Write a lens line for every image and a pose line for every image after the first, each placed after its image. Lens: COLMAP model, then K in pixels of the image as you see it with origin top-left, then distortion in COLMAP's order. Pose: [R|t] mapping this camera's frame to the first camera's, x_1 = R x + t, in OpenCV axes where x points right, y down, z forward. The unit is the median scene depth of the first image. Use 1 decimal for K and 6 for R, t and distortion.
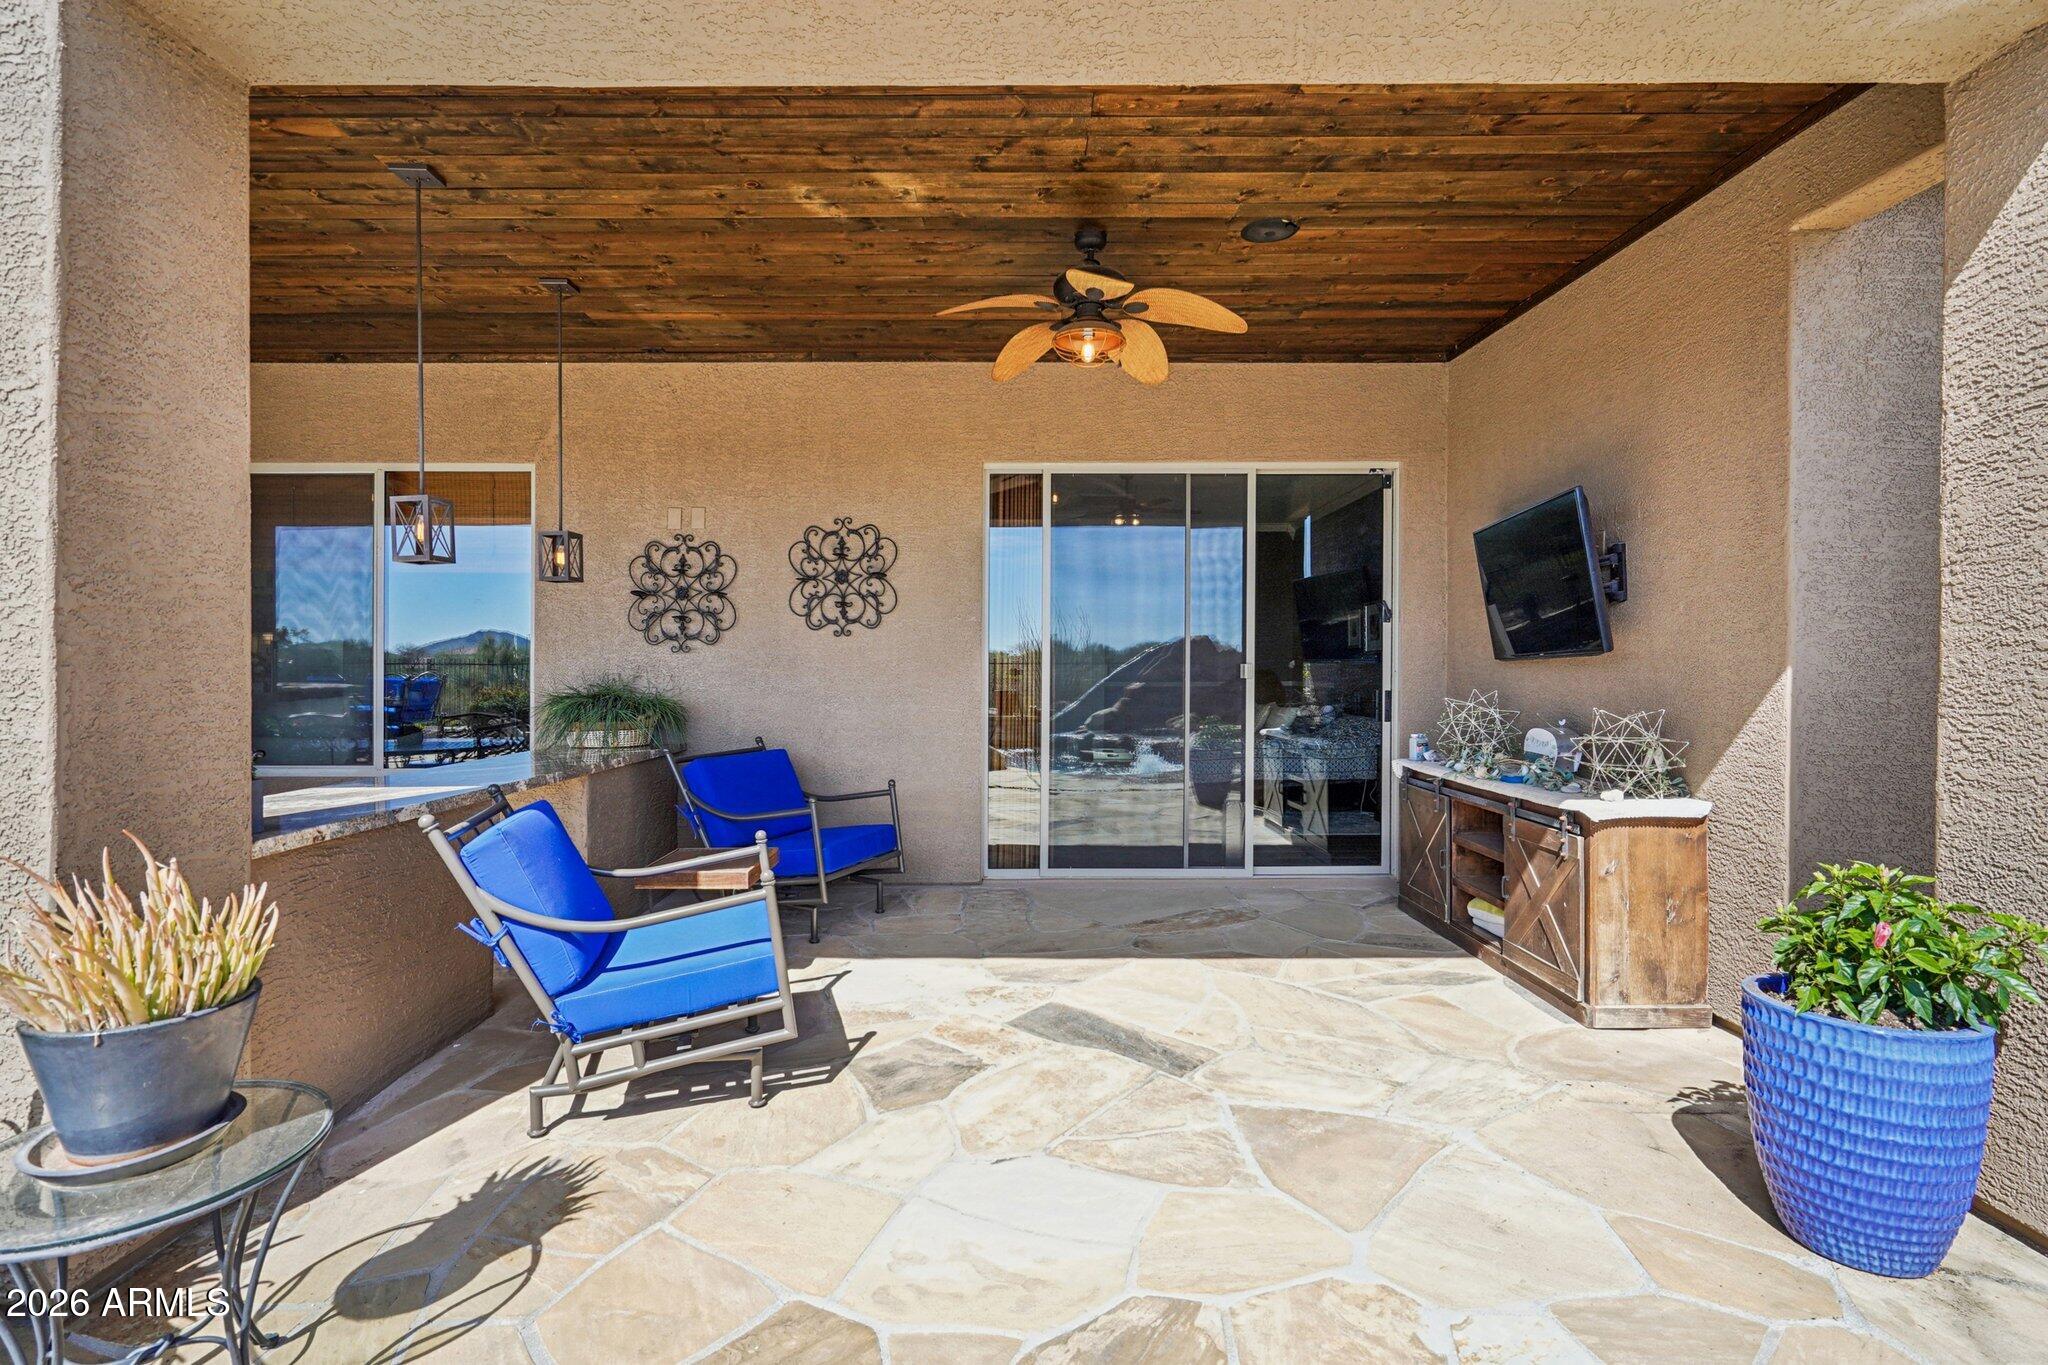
lens RADIAL K [[940.6, 0, 1018.5], [0, 940.6, 686.6], [0, 0, 1]] dist [-0.002209, 0.000325]
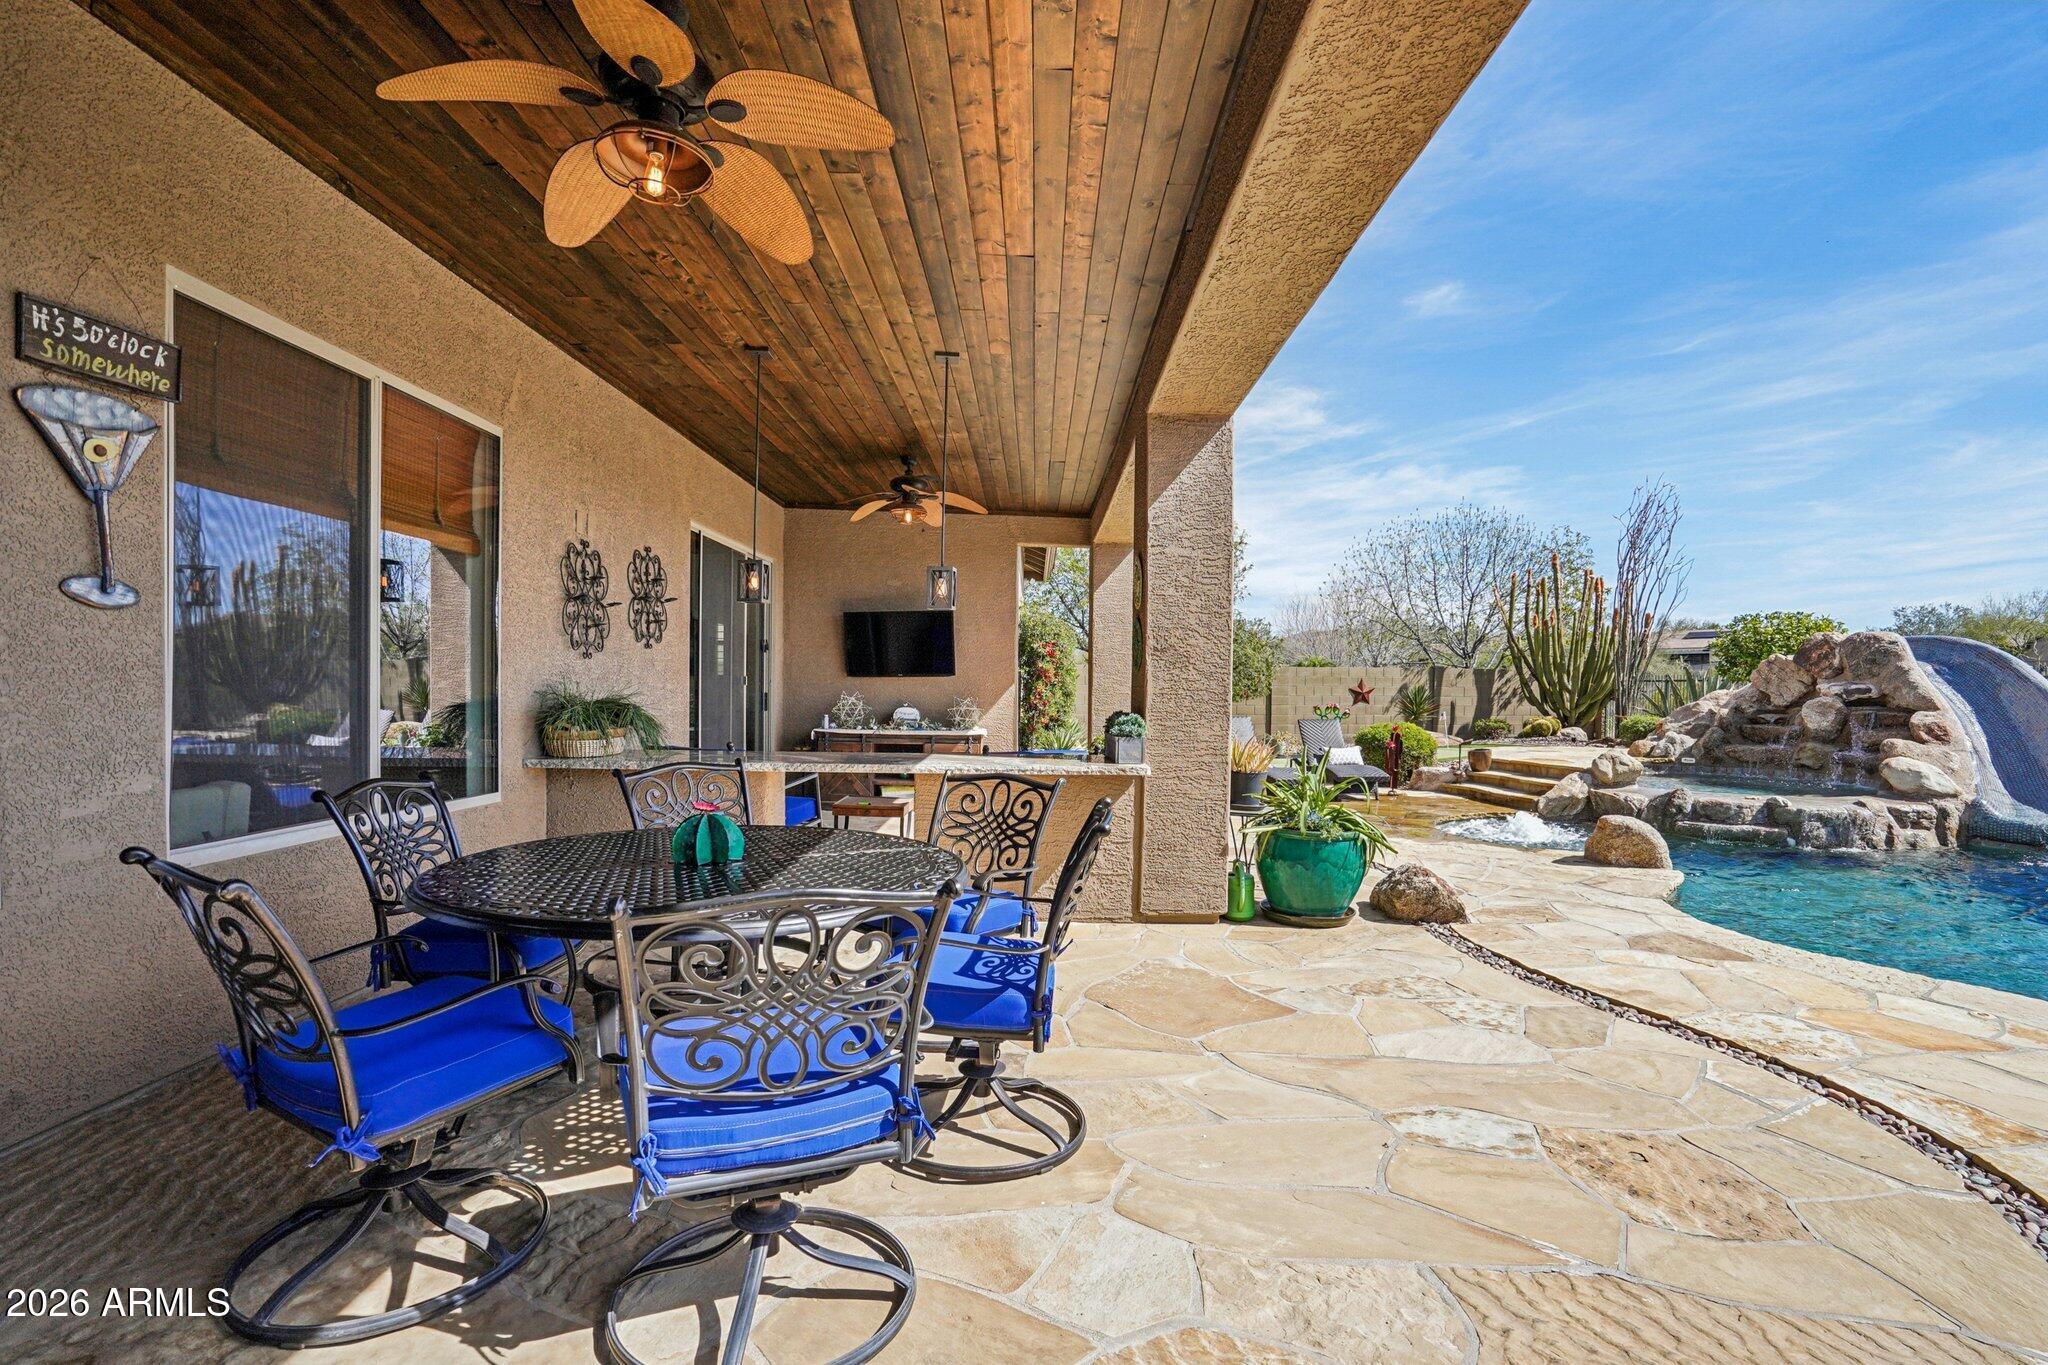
lens RADIAL K [[992.3, 0, 1034.6], [0, 992.3, 706.1], [0, 0, 1]] dist [-0.000597, 0.000015]
pose [[0.007125, -0.017427, 0.999823, -1.393439], [0.003921, 0.999841, 0.017400, -0.005391], [-0.999967, 0.003796, 0.007192, 0.524433]]
